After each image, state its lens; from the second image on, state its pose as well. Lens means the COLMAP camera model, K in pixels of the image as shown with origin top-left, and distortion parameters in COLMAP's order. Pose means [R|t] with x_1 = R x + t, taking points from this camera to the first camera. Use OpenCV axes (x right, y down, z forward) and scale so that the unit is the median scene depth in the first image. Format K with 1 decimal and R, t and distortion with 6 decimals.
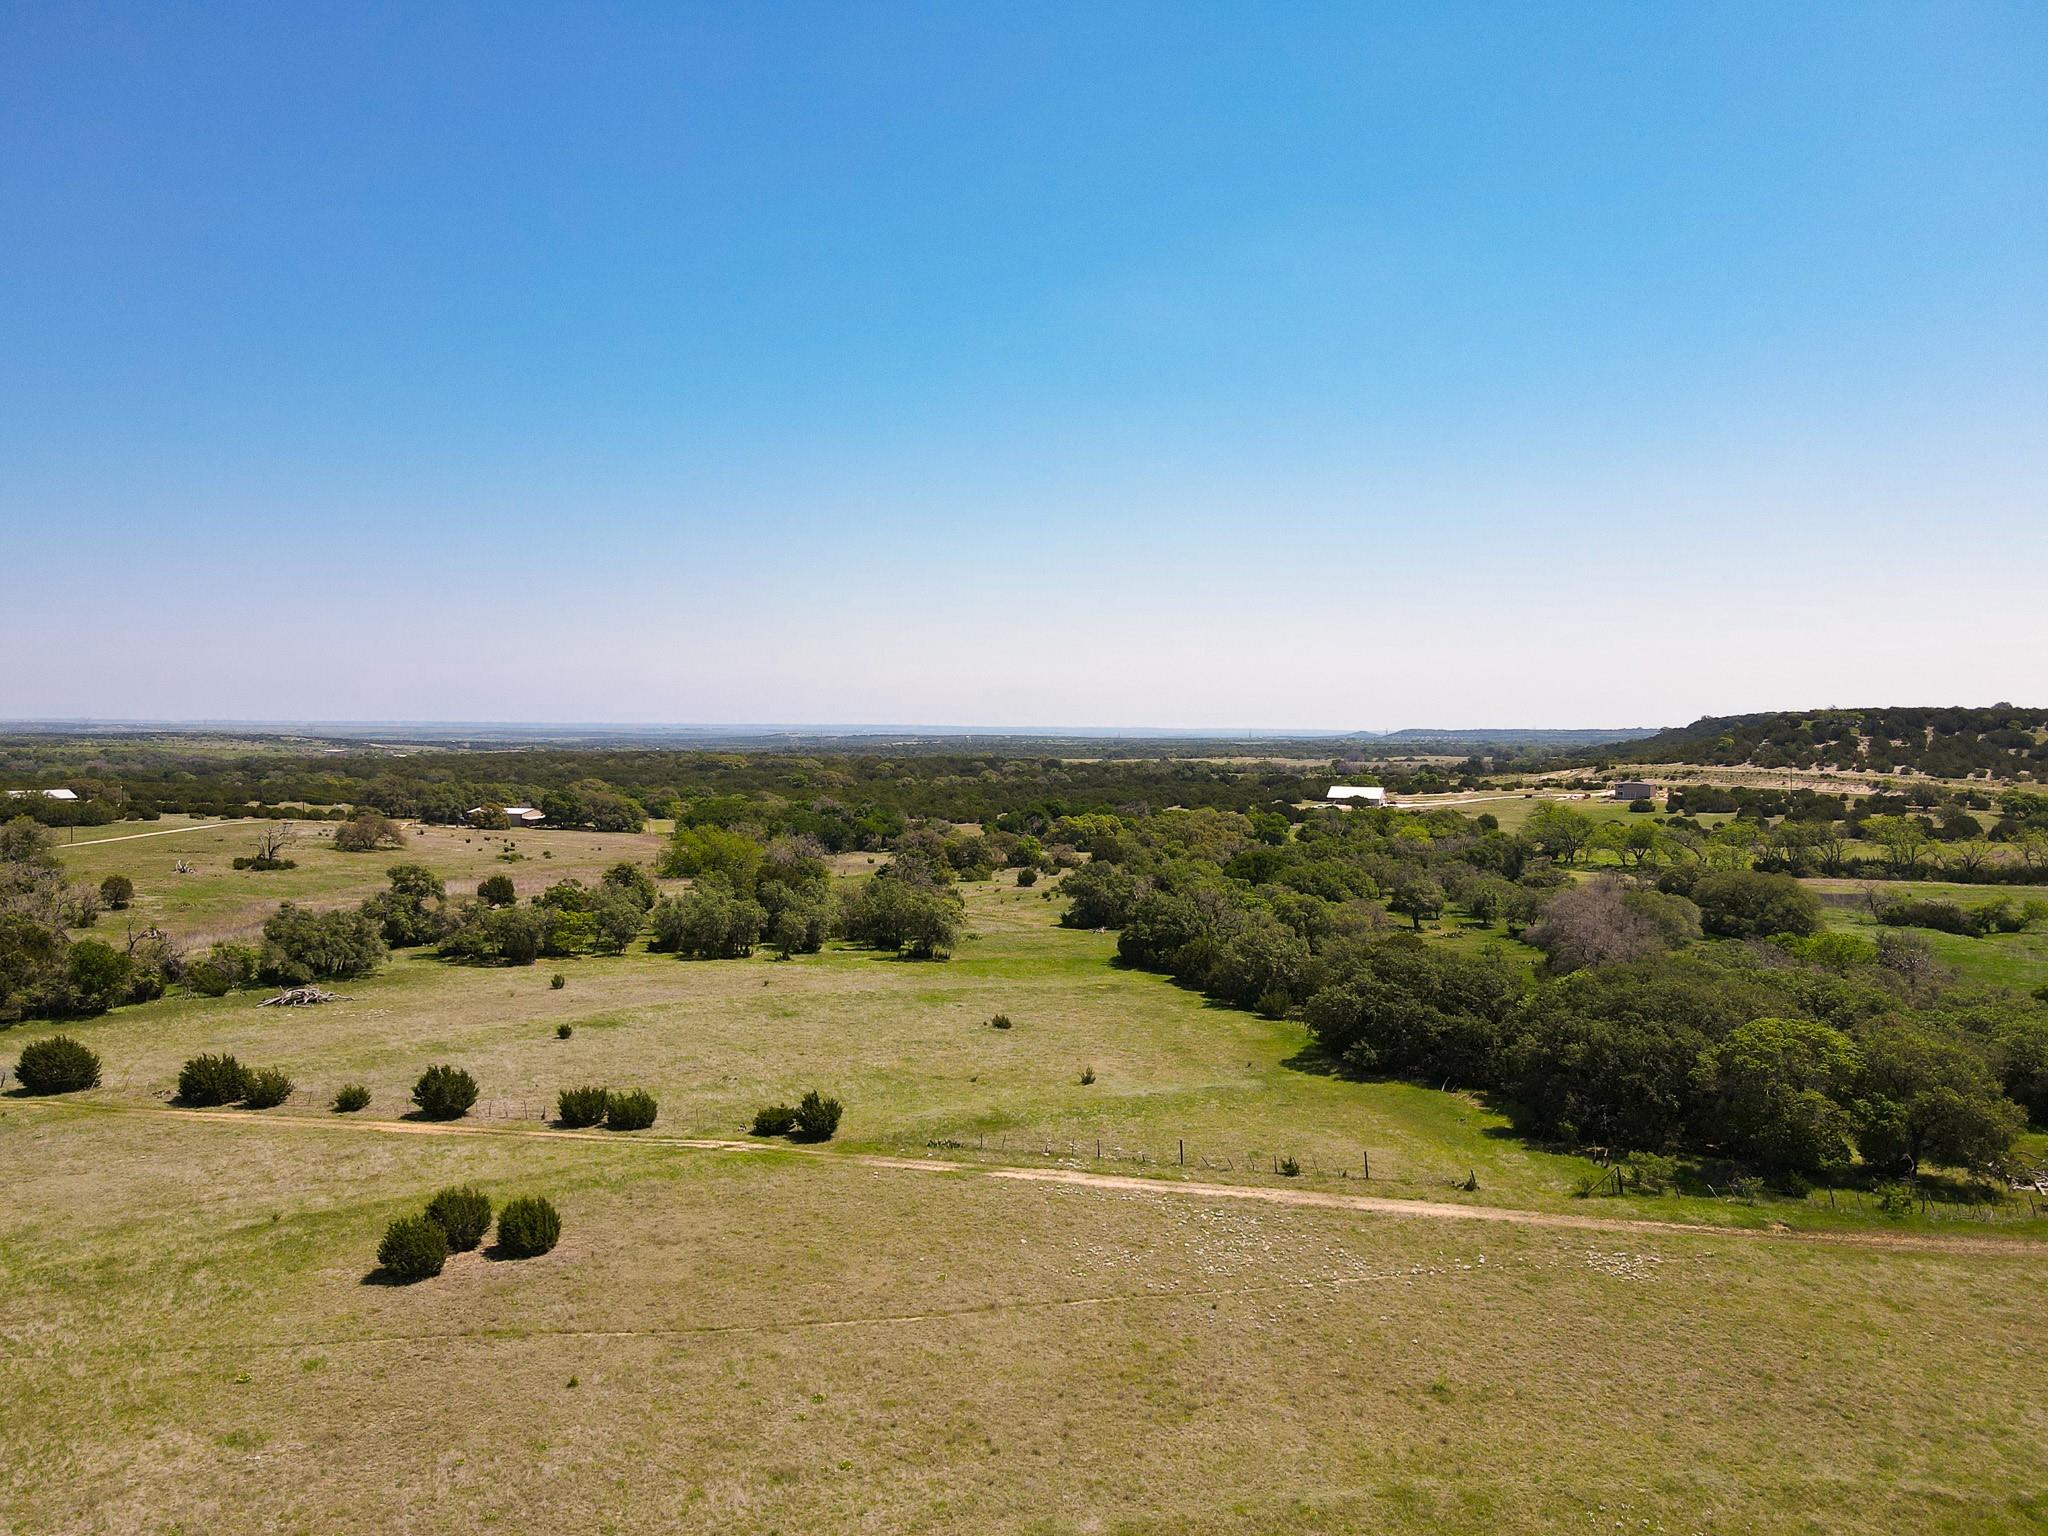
lens RADIAL K [[1506.3, 0, 1019.4], [0, 1506.3, 767.6], [0, 0, 1]] dist [0.012309, 0.012432]
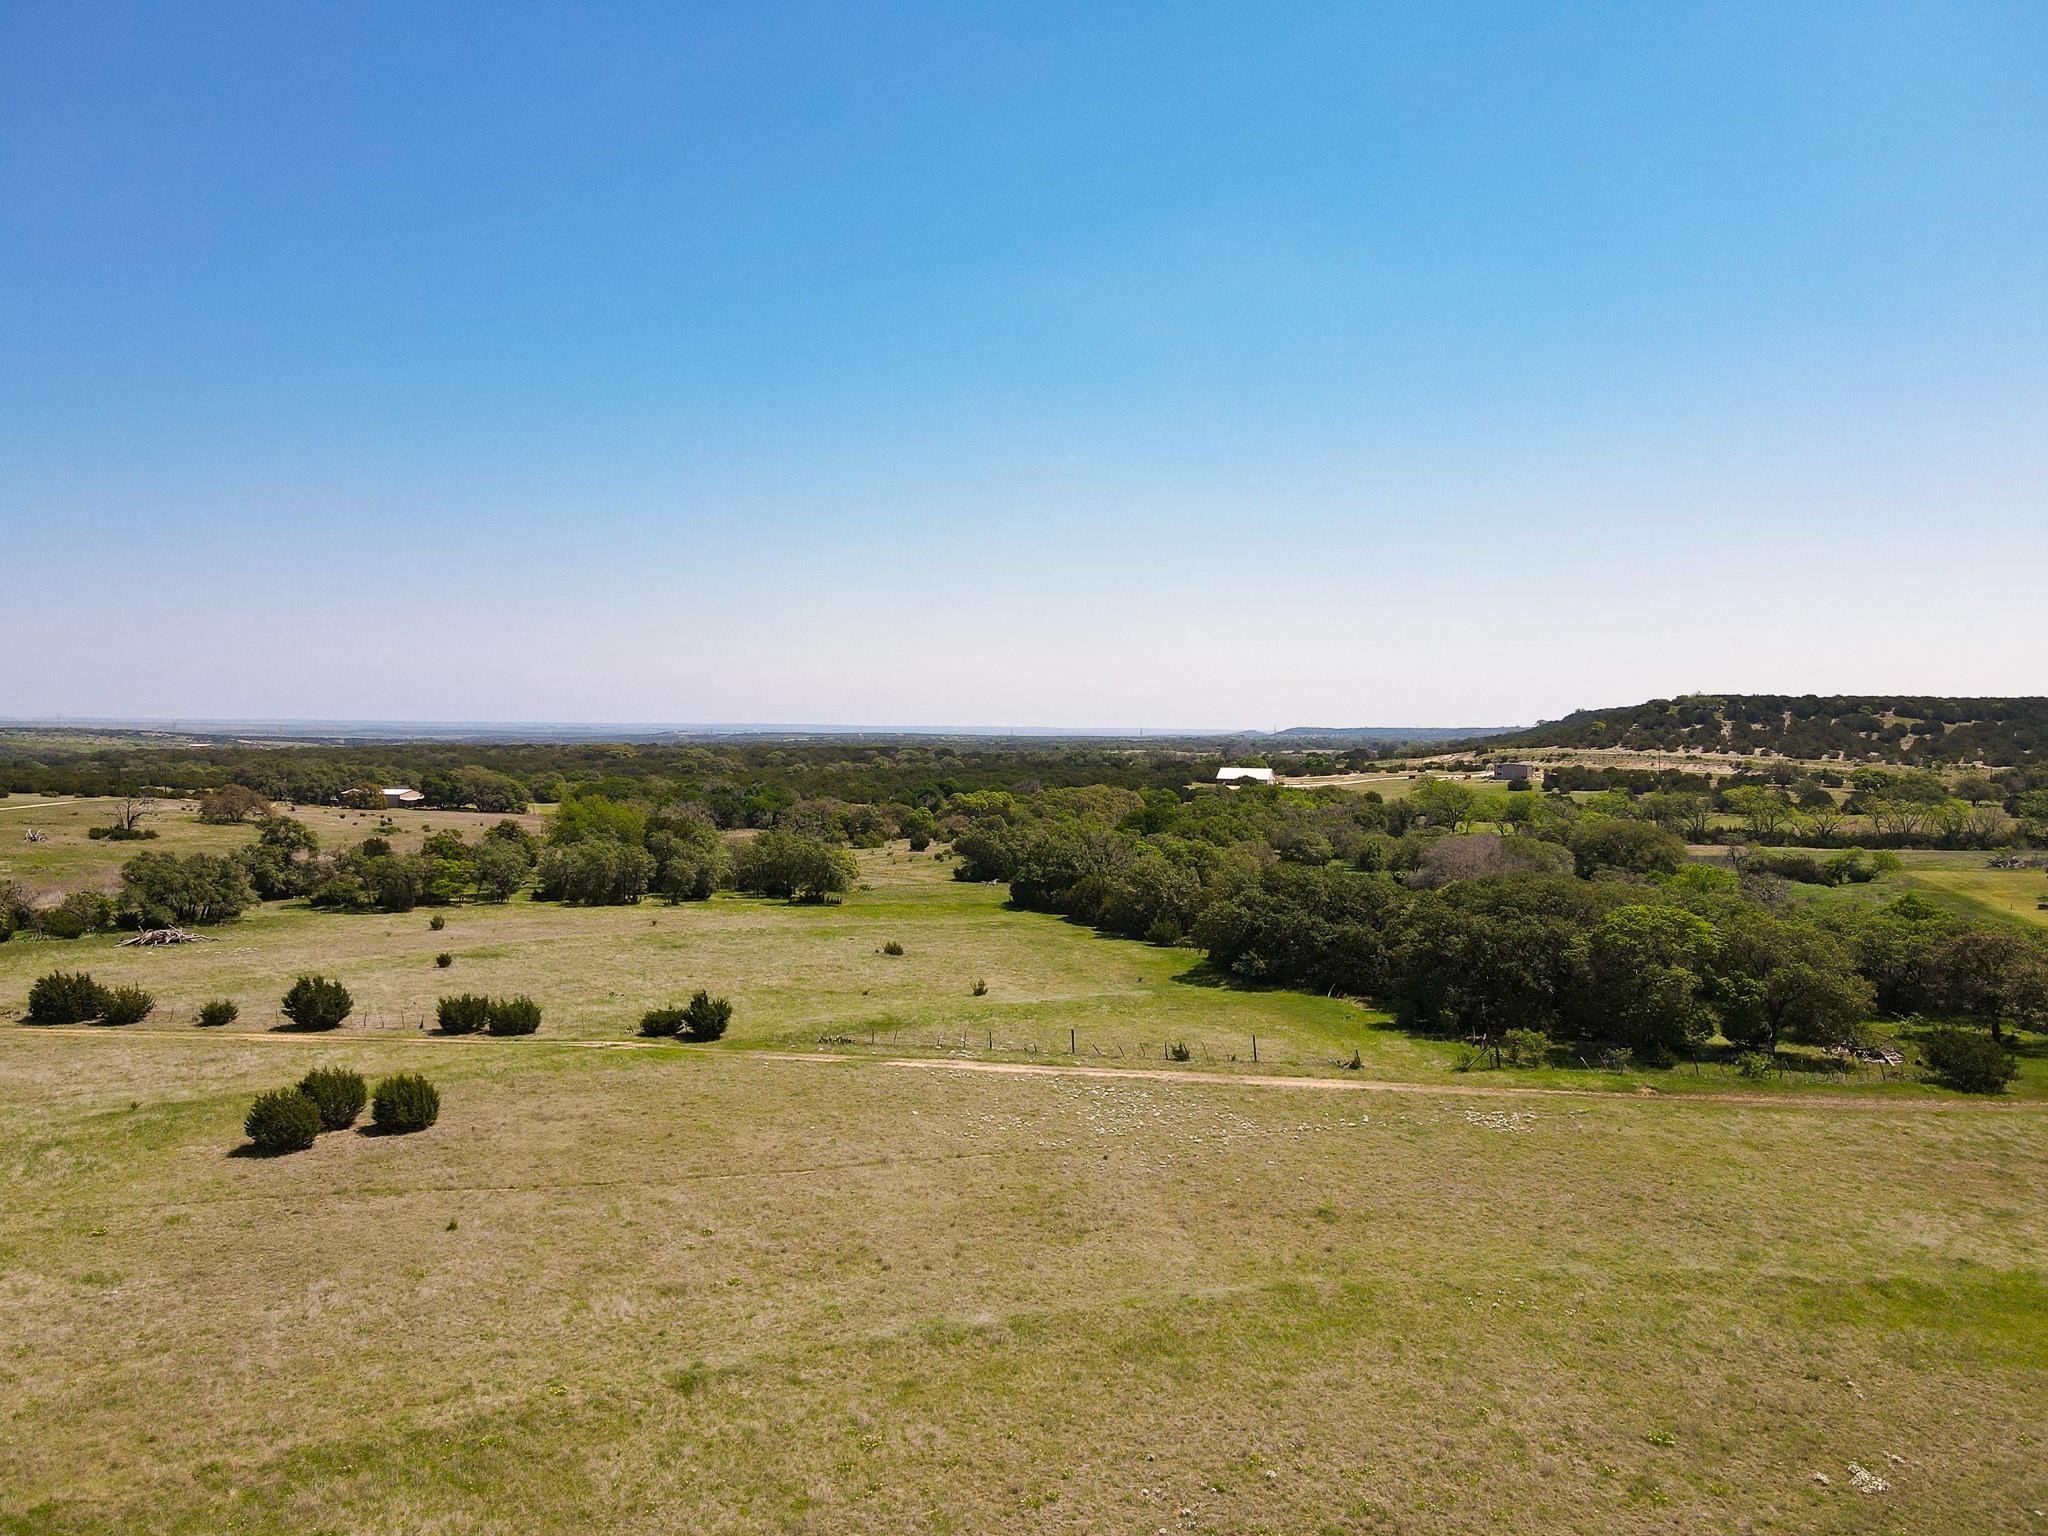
lens RADIAL K [[1506.3, 0, 1019.4], [0, 1506.3, 767.6], [0, 0, 1]] dist [0.012309, 0.012432]
pose [[0.997485, -0.000359, 0.070871, 0.000473], [0.000362, 1.000000, -0.000038, 0.060597], [-0.070871, 0.000064, 0.997486, 0.000545]]
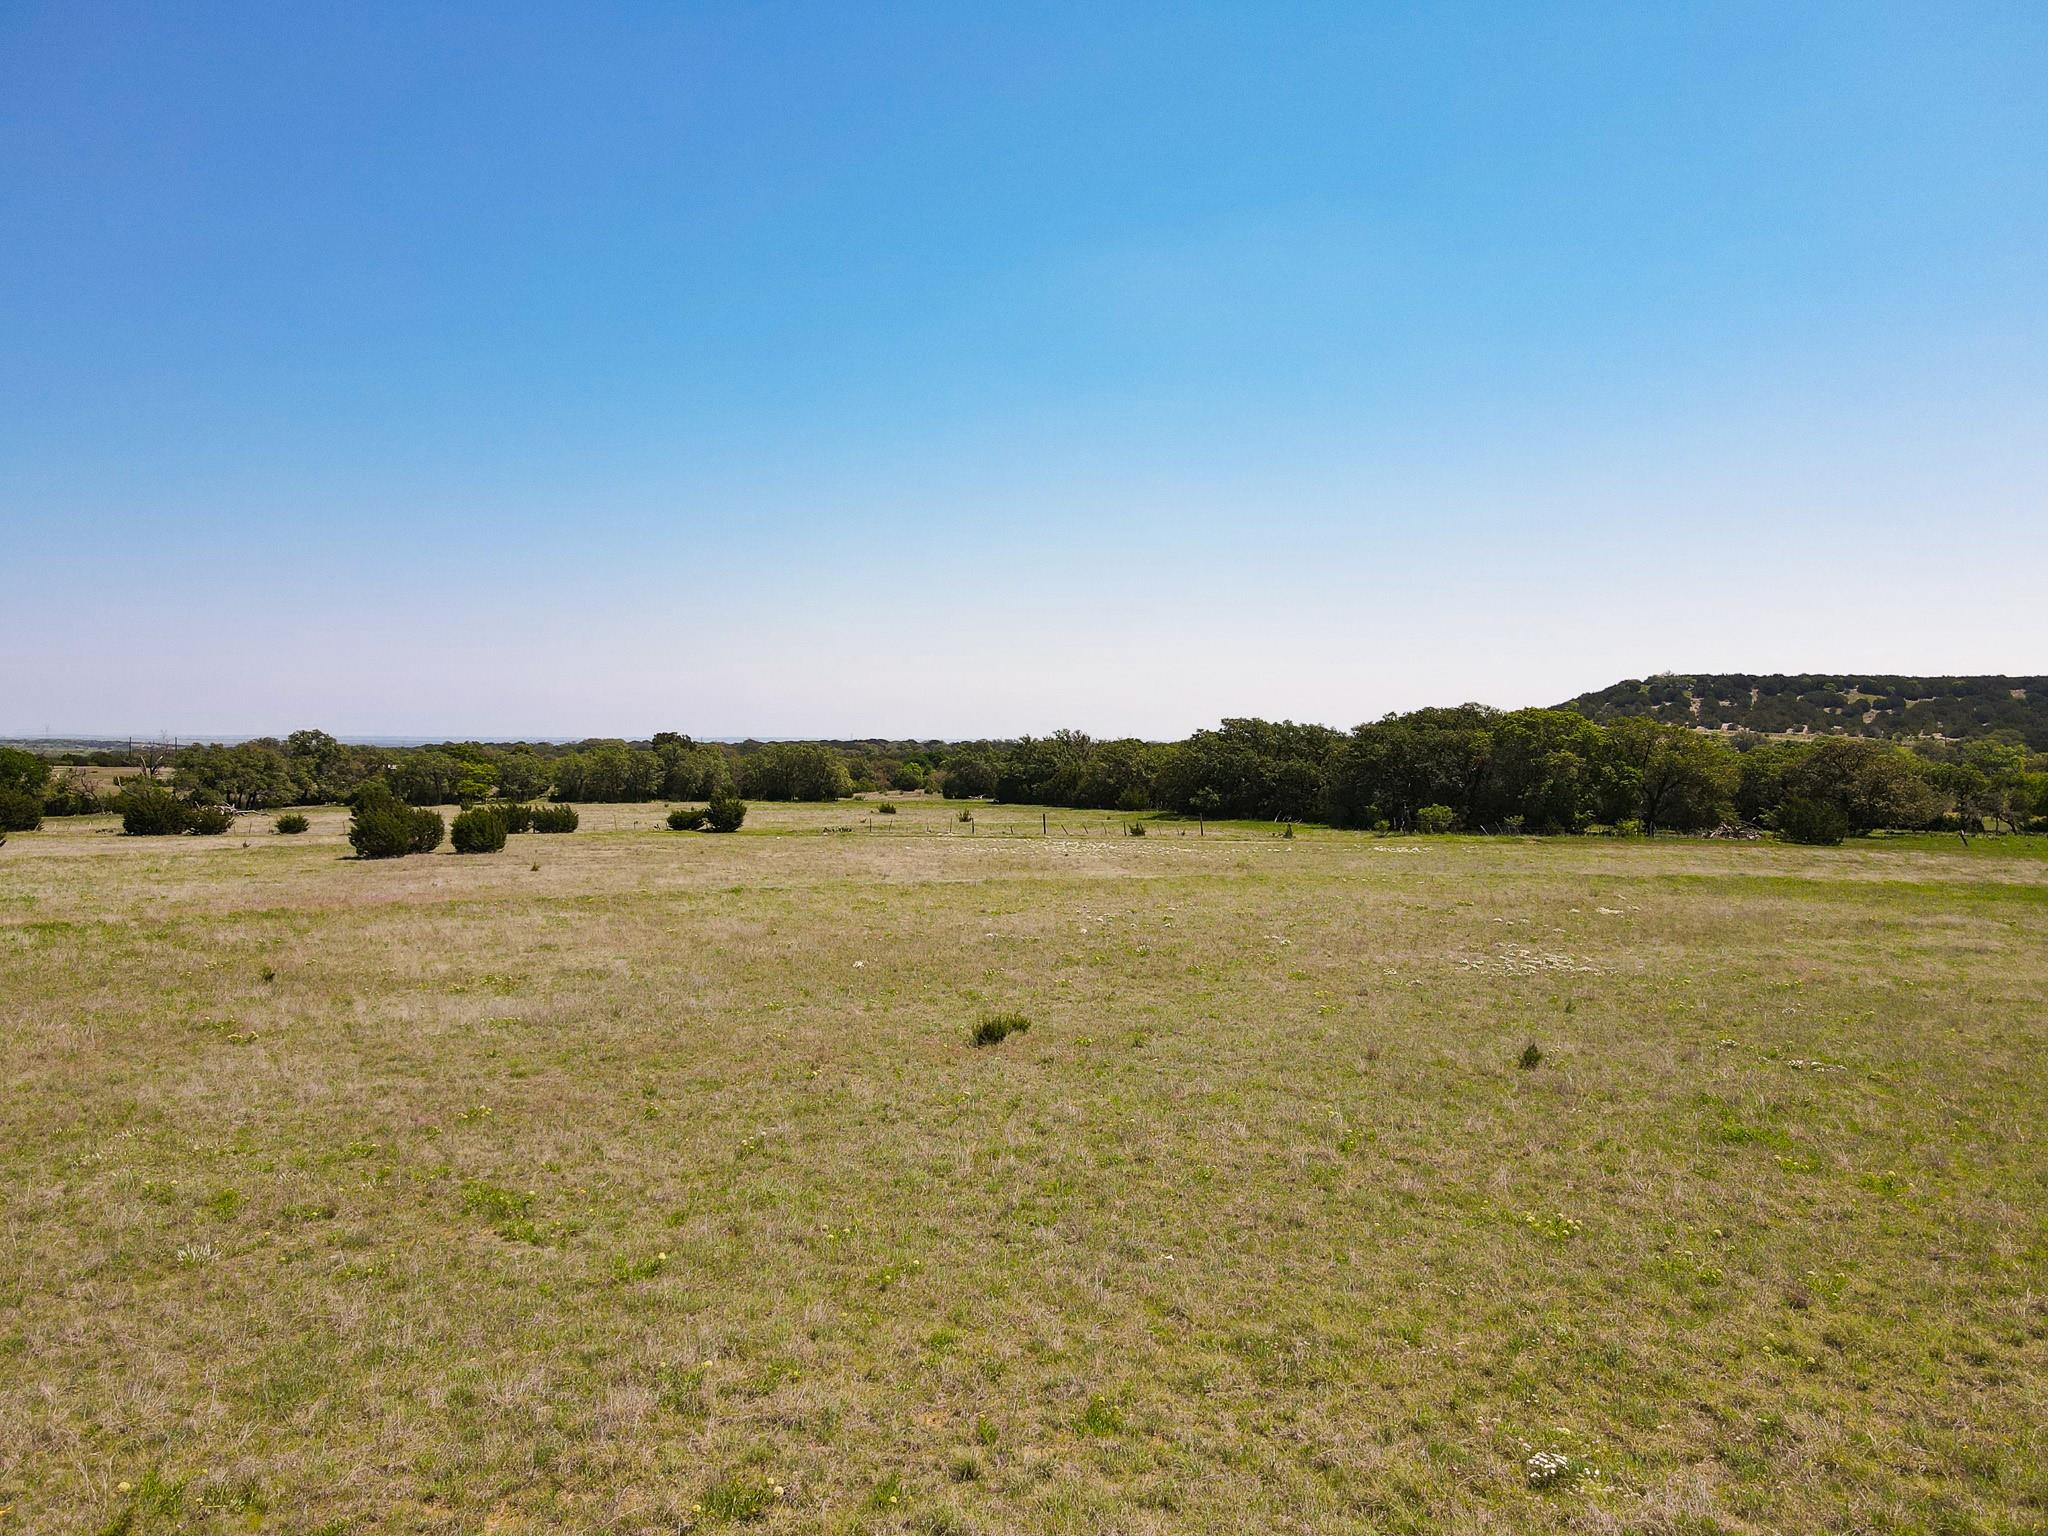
lens RADIAL K [[1506.3, 0, 1019.4], [0, 1506.3, 767.6], [0, 0, 1]] dist [0.012309, 0.012432]
pose [[0.996977, -0.004827, 0.077541, -0.001219], [0.005525, 0.999946, -0.008792, 0.184456], [-0.077494, 0.009193, 0.996950, -0.126134]]
